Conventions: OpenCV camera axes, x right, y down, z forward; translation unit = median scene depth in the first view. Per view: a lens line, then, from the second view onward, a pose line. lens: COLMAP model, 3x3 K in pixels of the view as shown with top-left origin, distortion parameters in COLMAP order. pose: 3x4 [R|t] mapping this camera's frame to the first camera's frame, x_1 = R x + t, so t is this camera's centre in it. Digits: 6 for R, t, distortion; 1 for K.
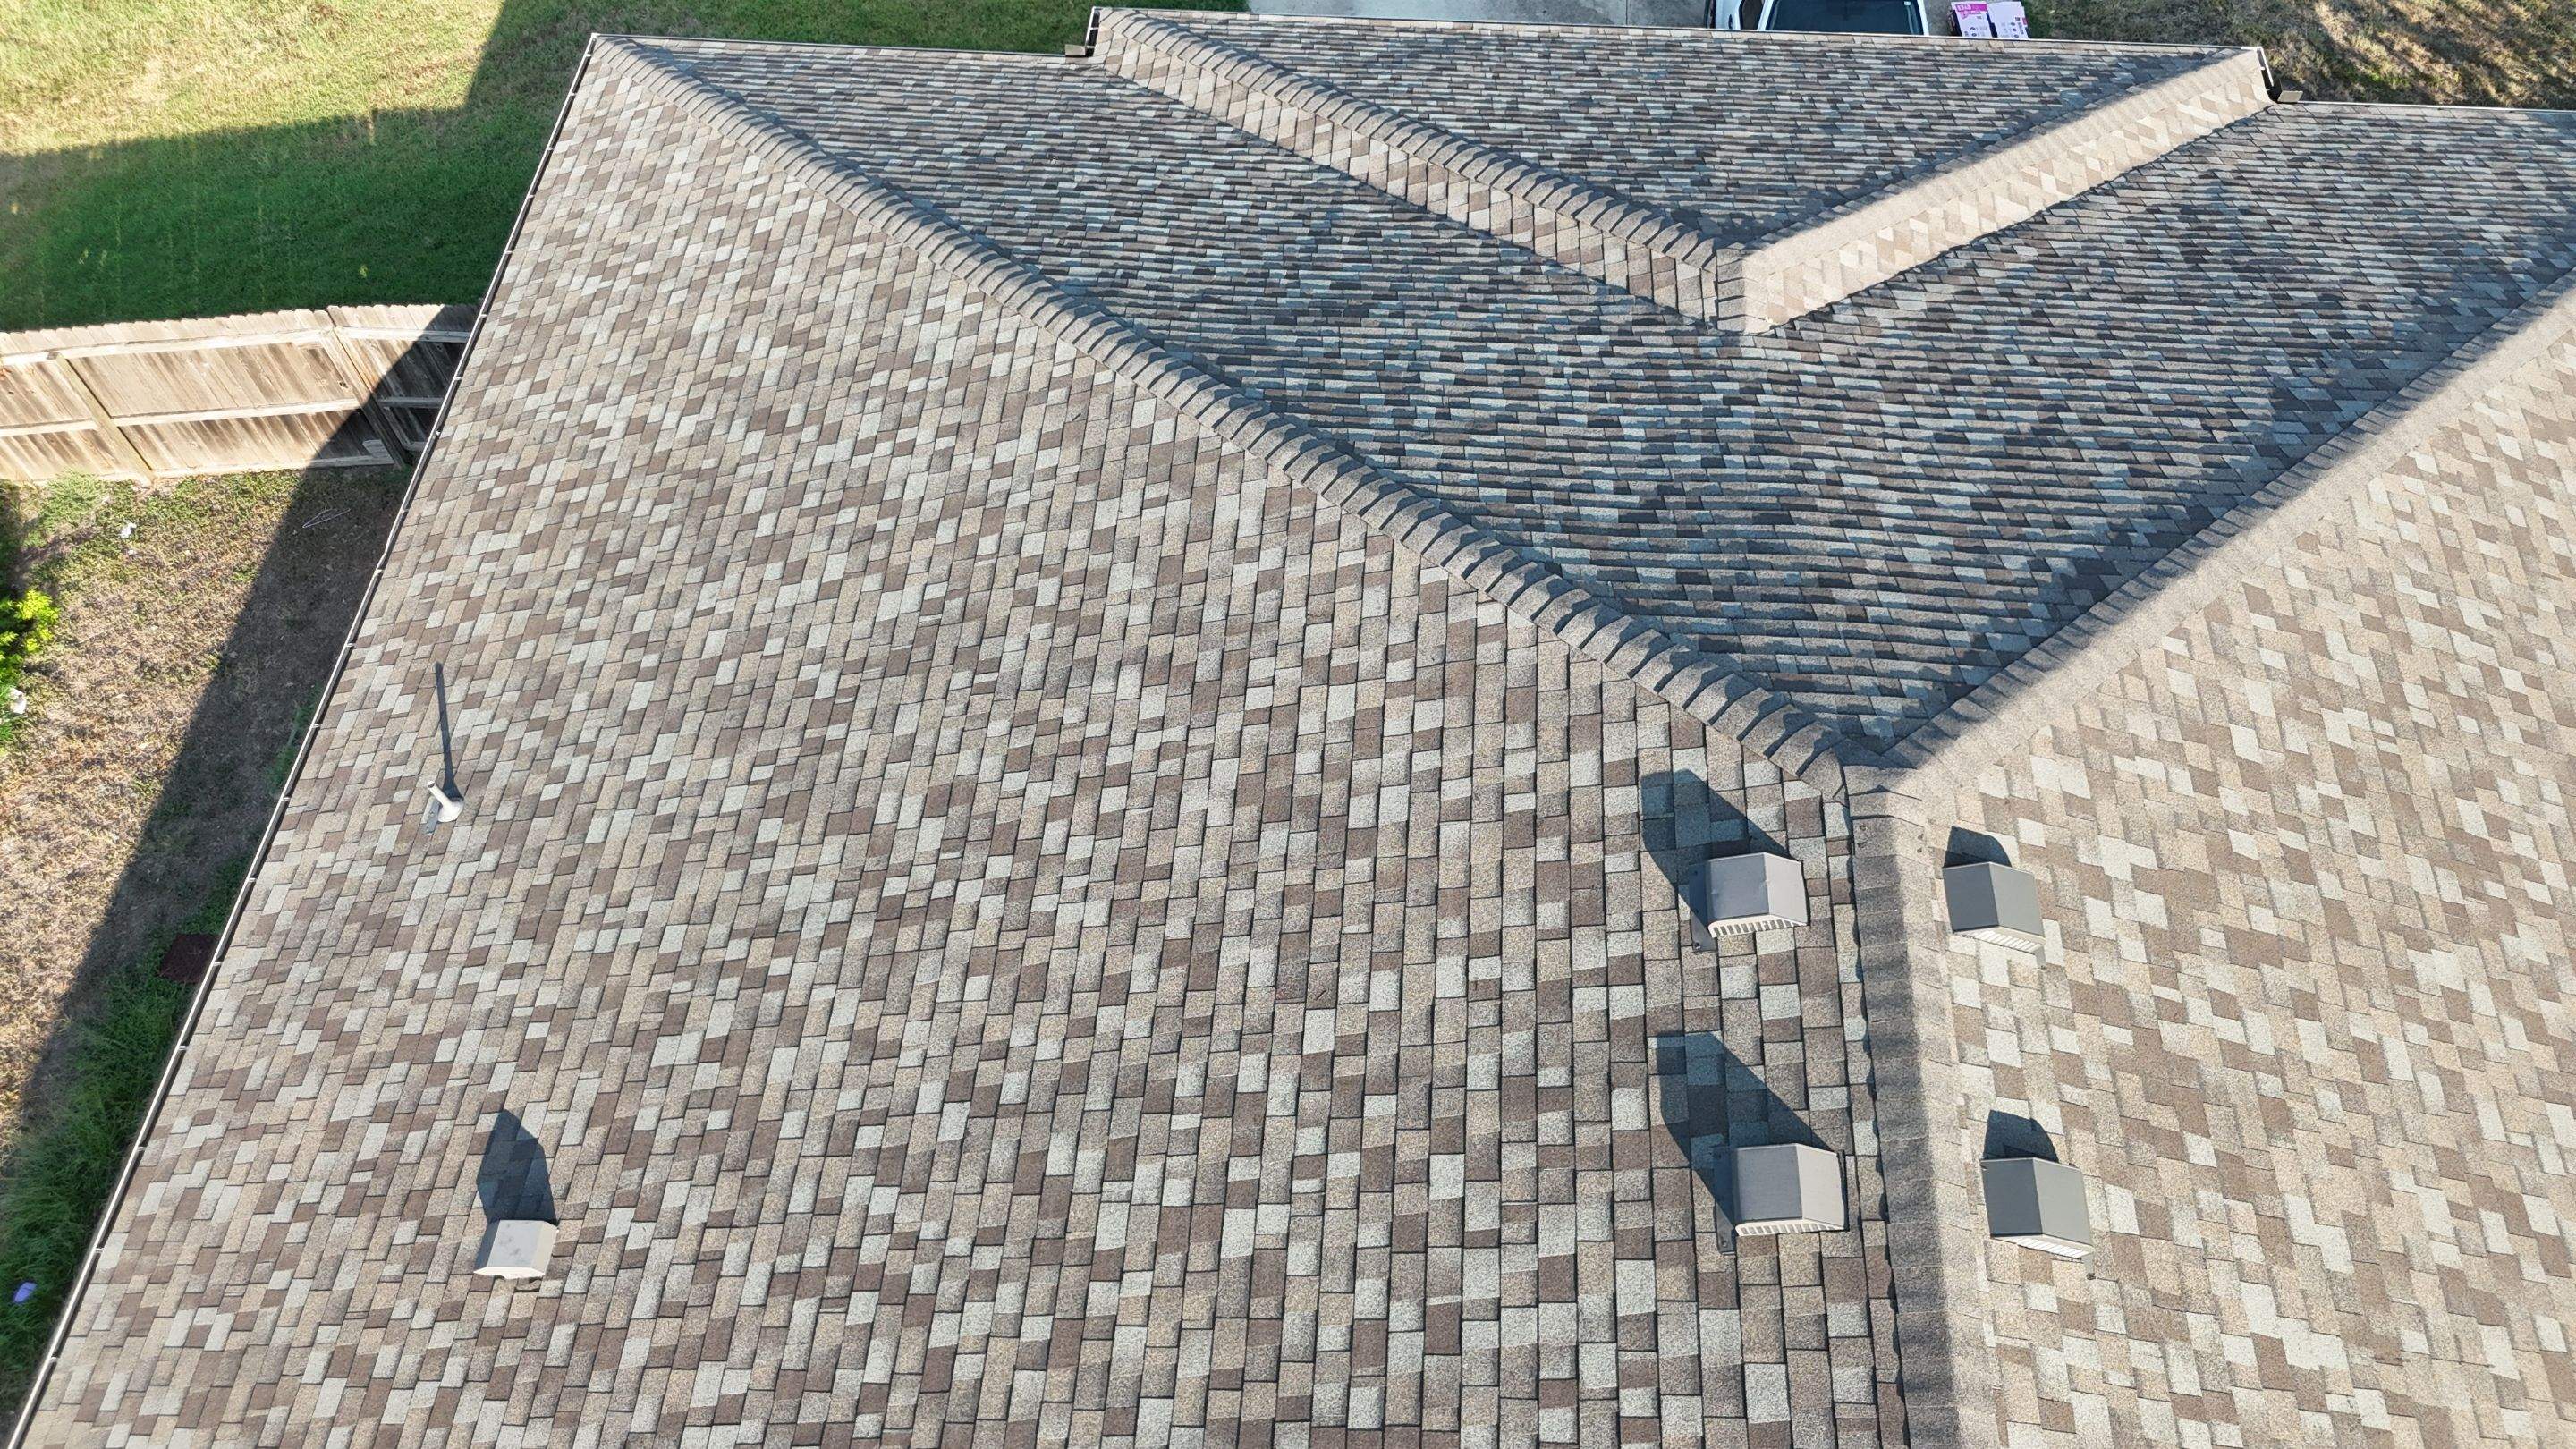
lens RADIAL K [[1897.2, 0, 1292.6], [0, 1897.2, 722.3], [0, 0, 1]] dist [0.151724, -0.380380]
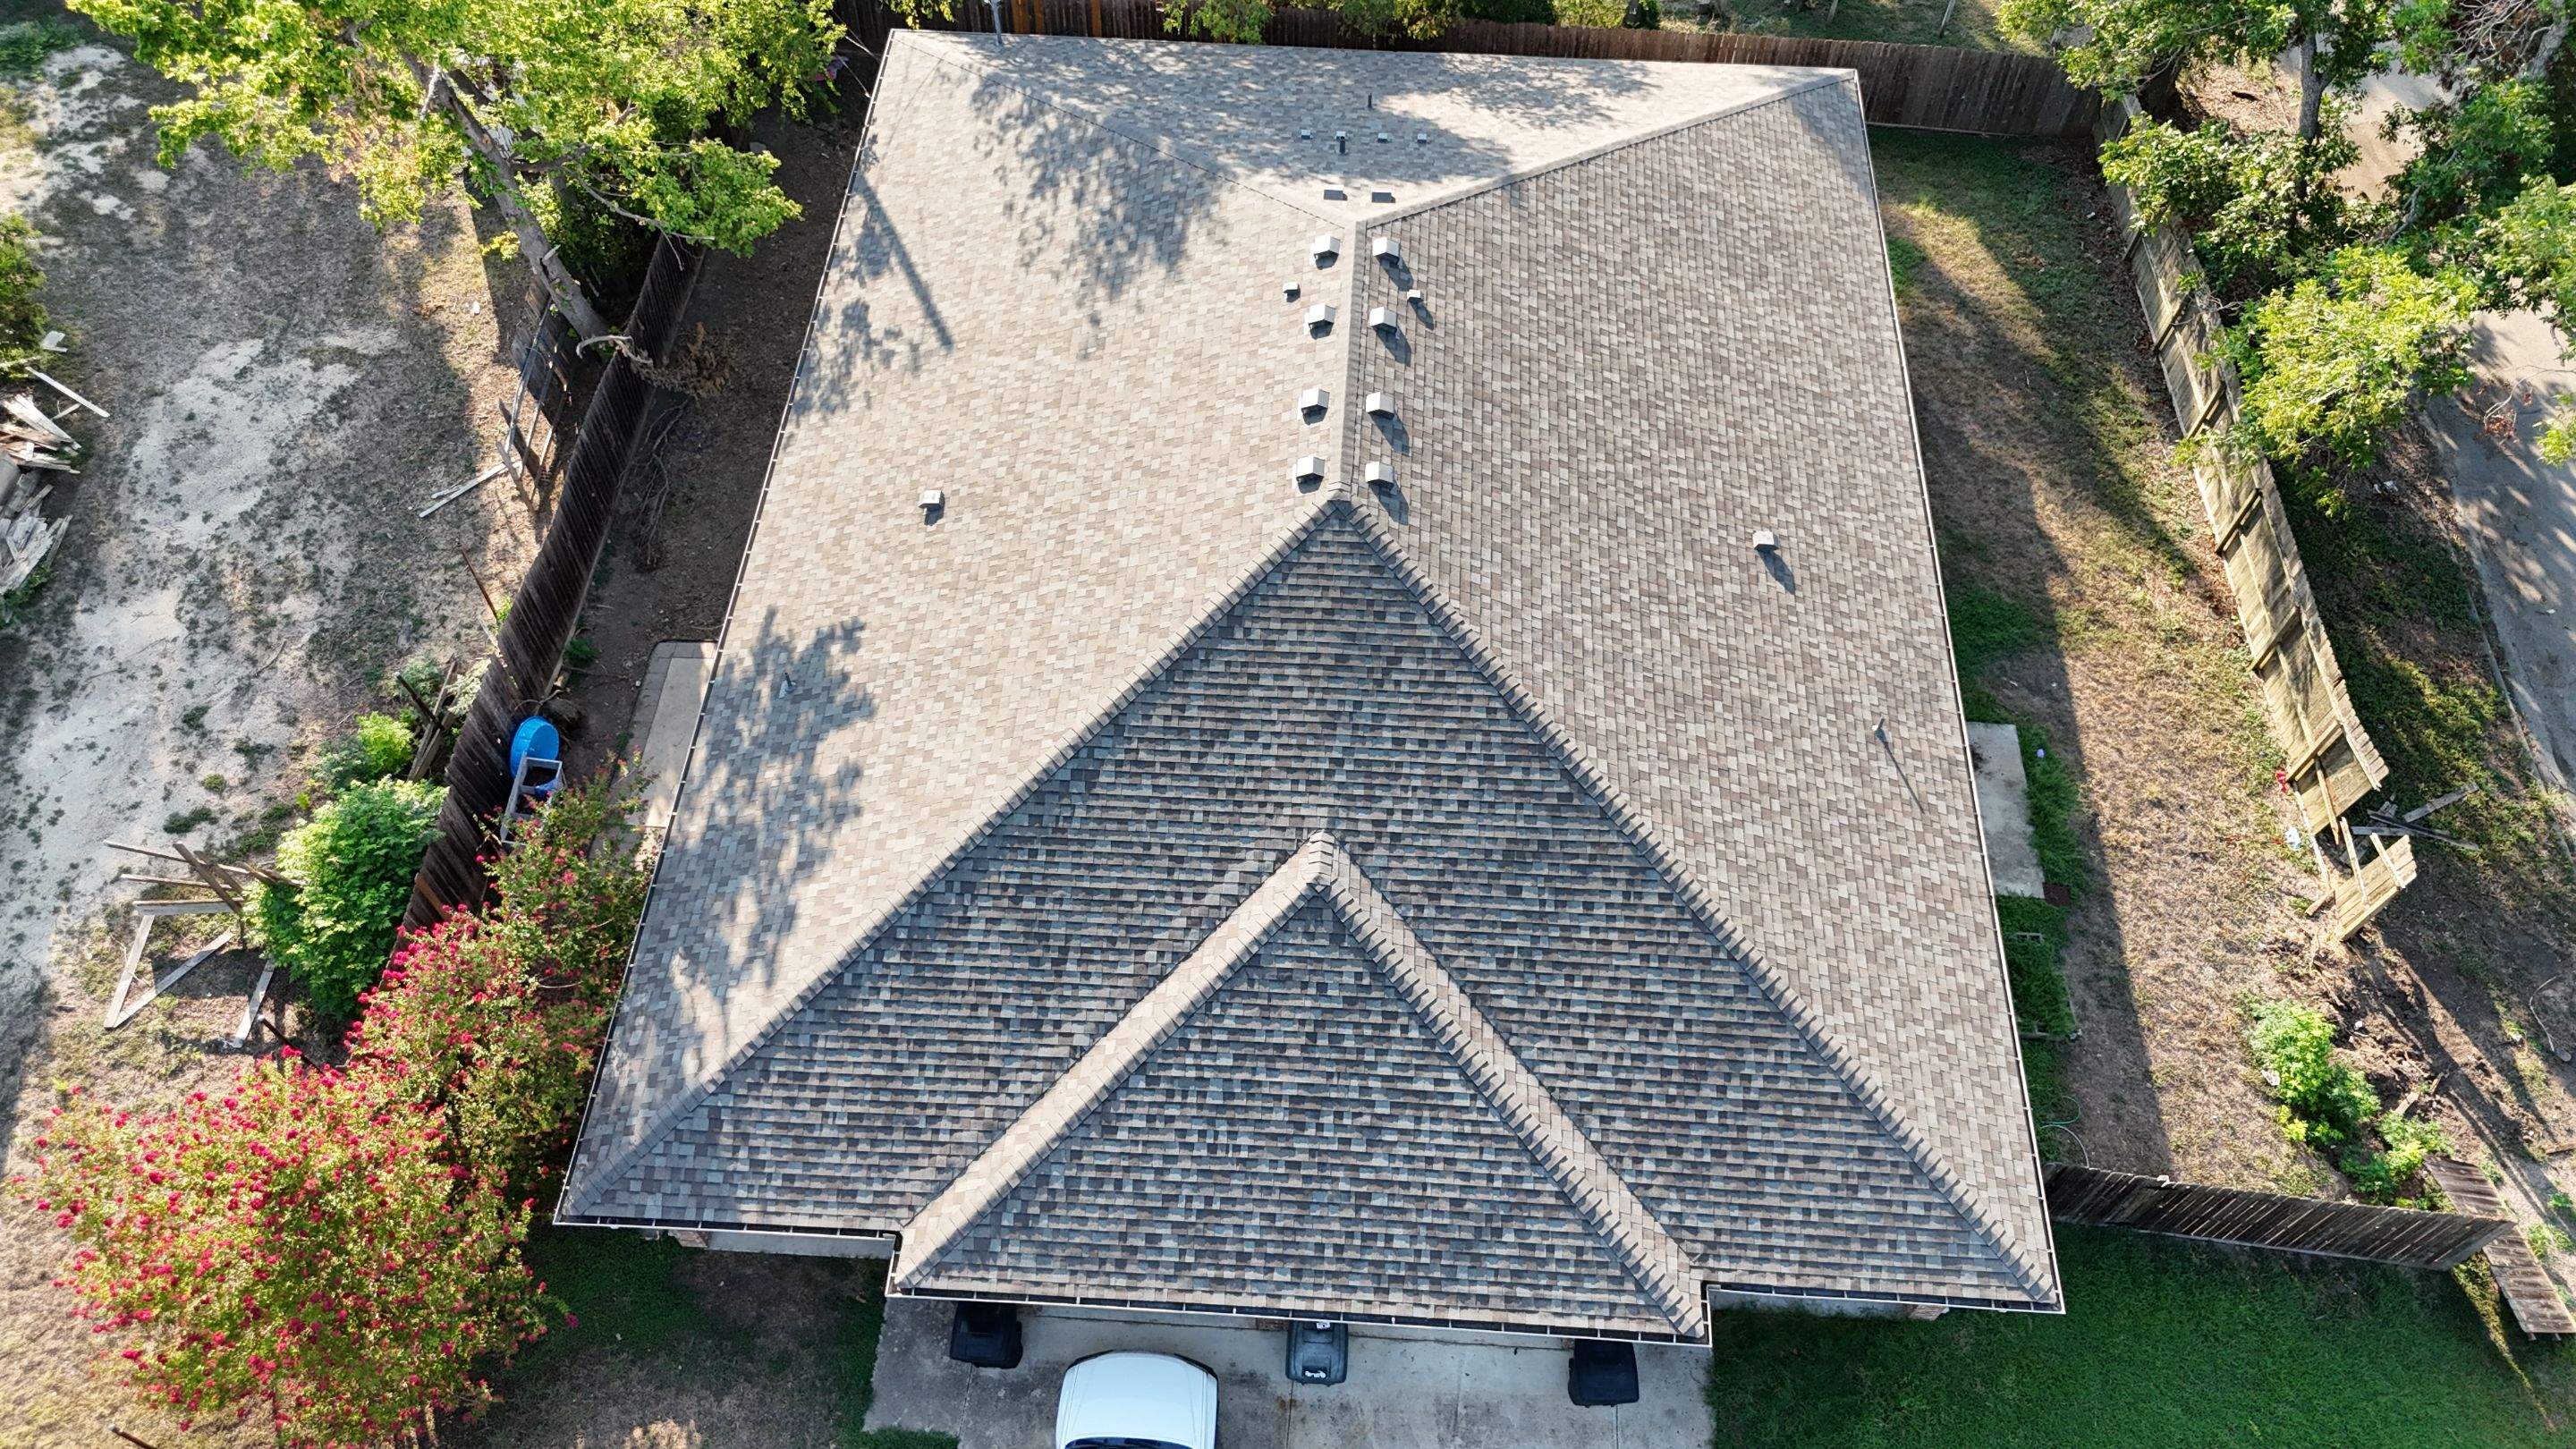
lens RADIAL K [[1897.2, 0, 1292.6], [0, 1897.2, 722.3], [0, 0, 1]] dist [0.151724, -0.380380]
pose [[-0.999915, 0.012687, -0.002903, 0.332211], [-0.007677, -0.394923, 0.918682, -2.502365], [0.010509, 0.918627, 0.394987, 0.085974]]
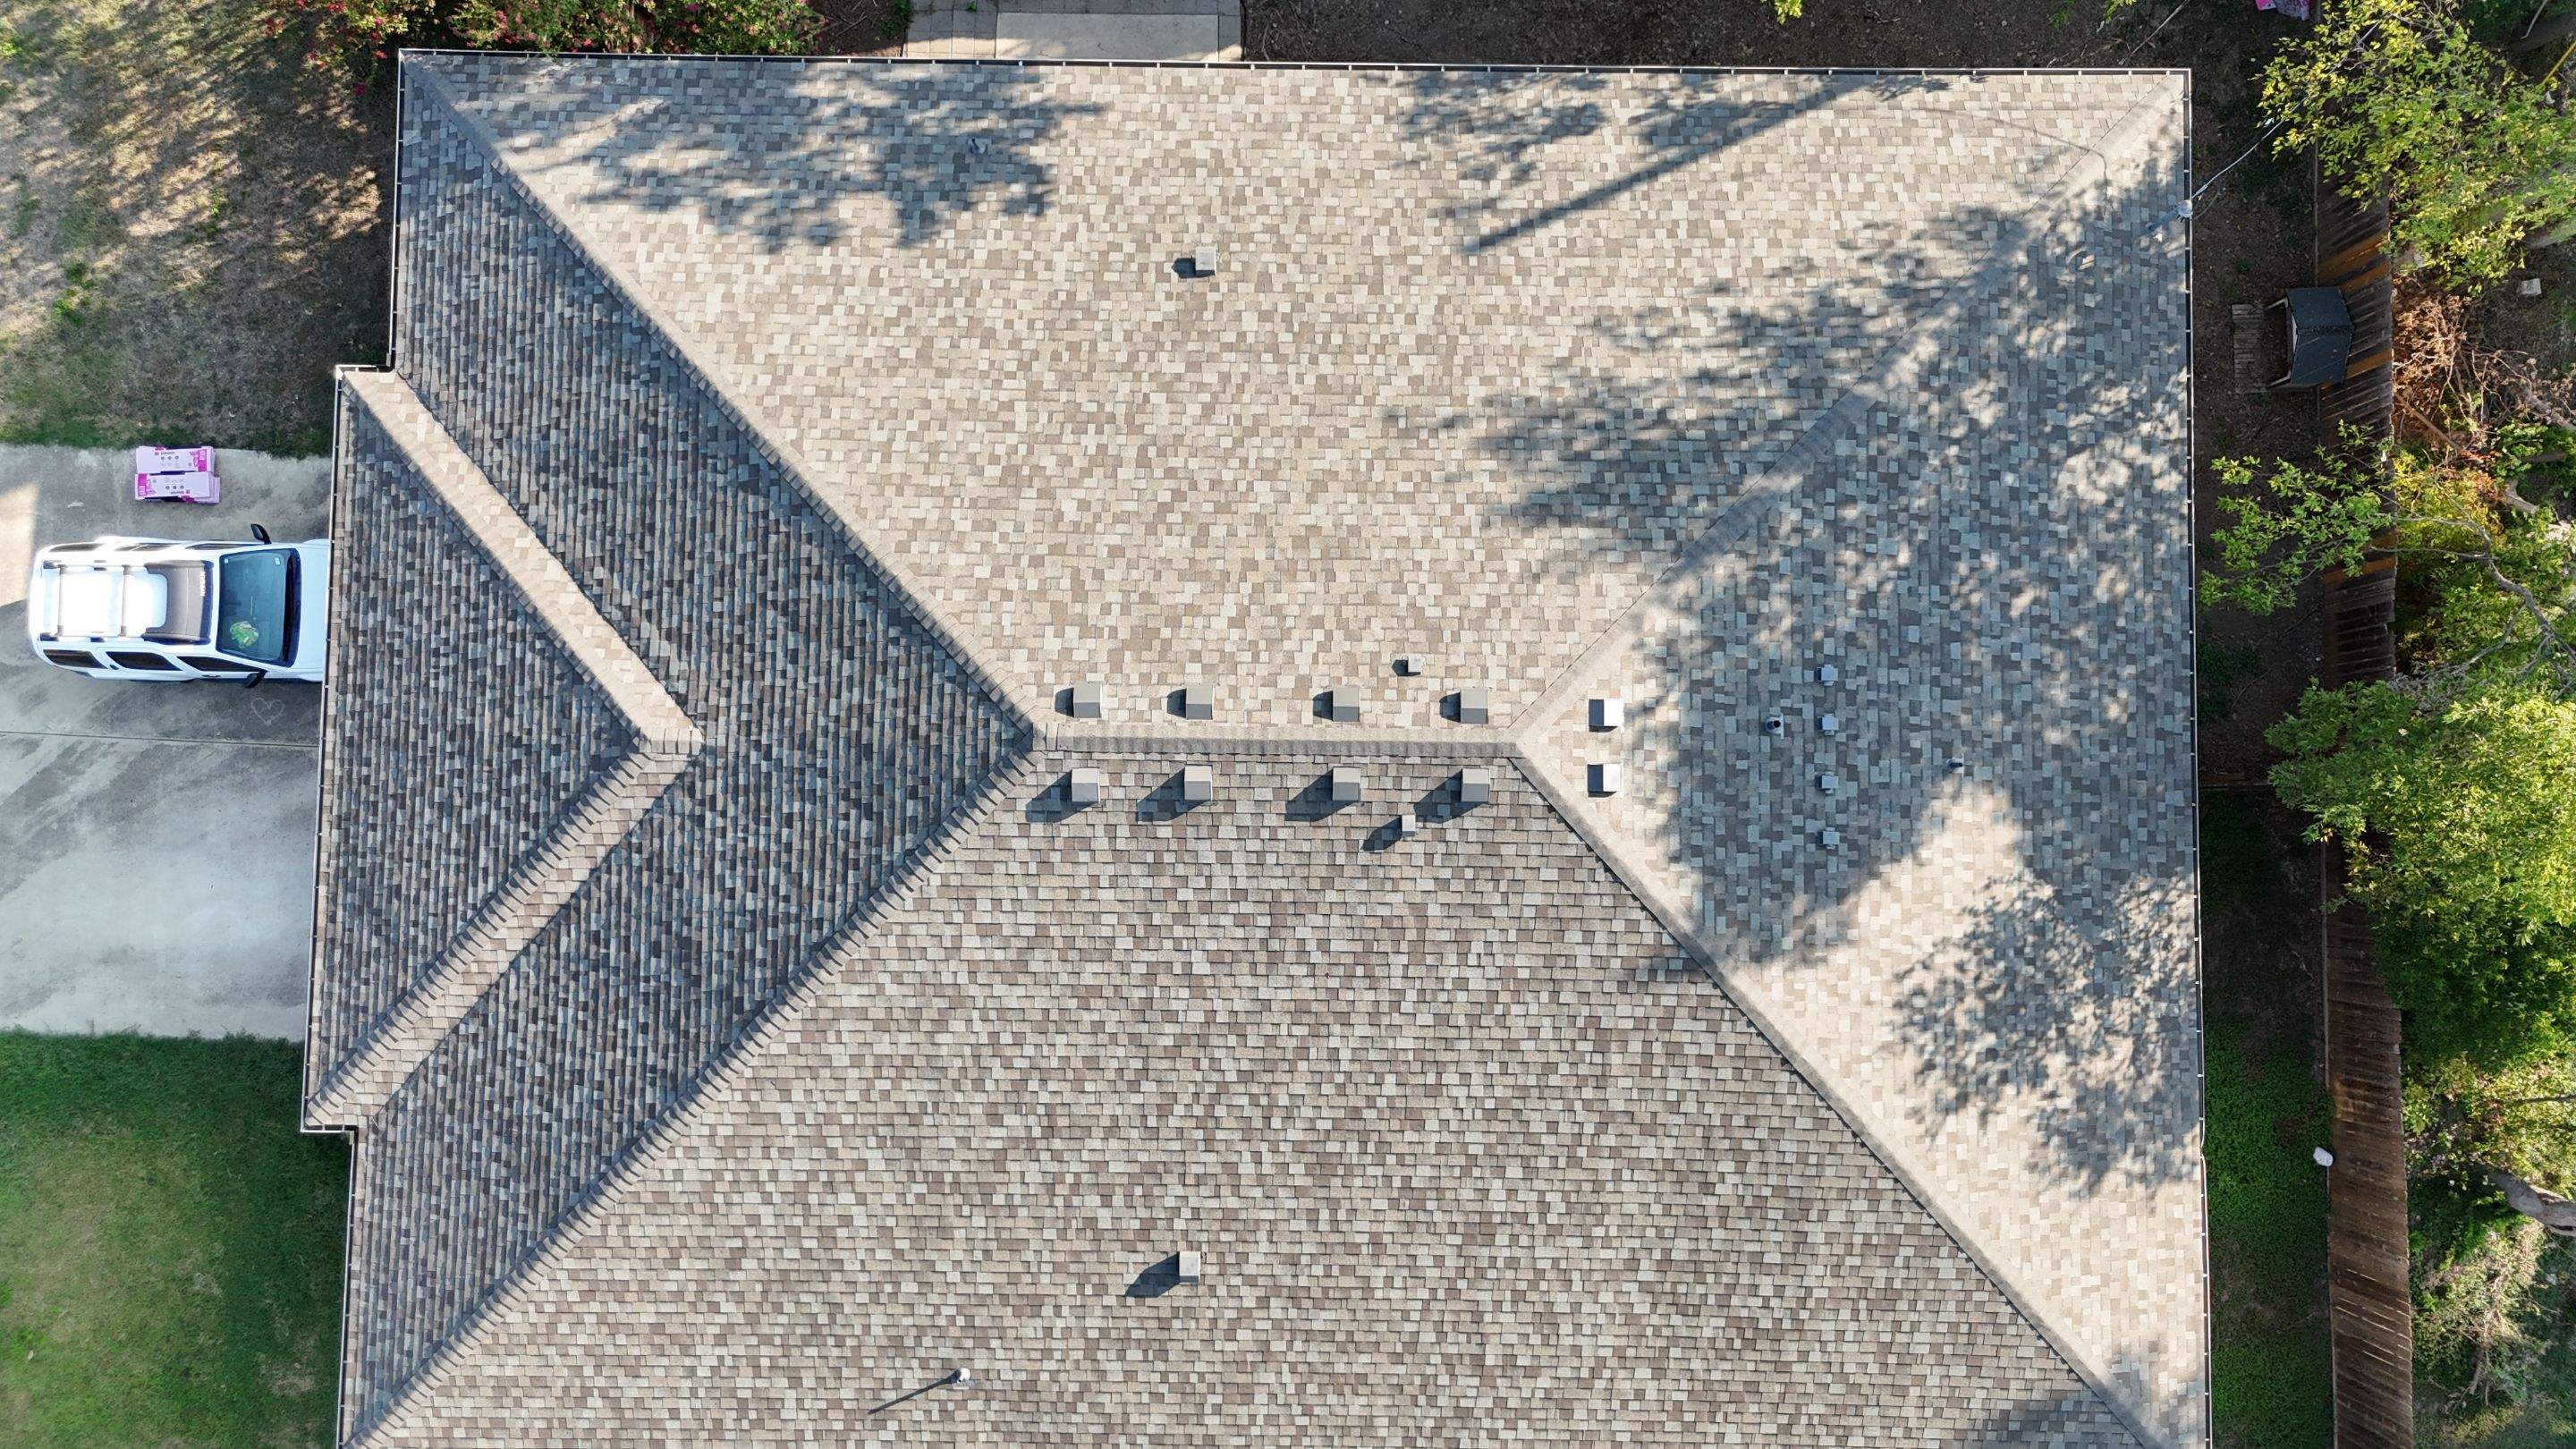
lens RADIAL K [[1897.2, 0, 1292.6], [0, 1897.2, 722.3], [0, 0, 1]] dist [0.151724, -0.380380]
pose [[-0.057675, -0.995770, 0.071527, 0.100263], [0.844493, -0.010451, 0.535465, -0.896232], [-0.532452, 0.091287, 0.841523, -1.156385]]
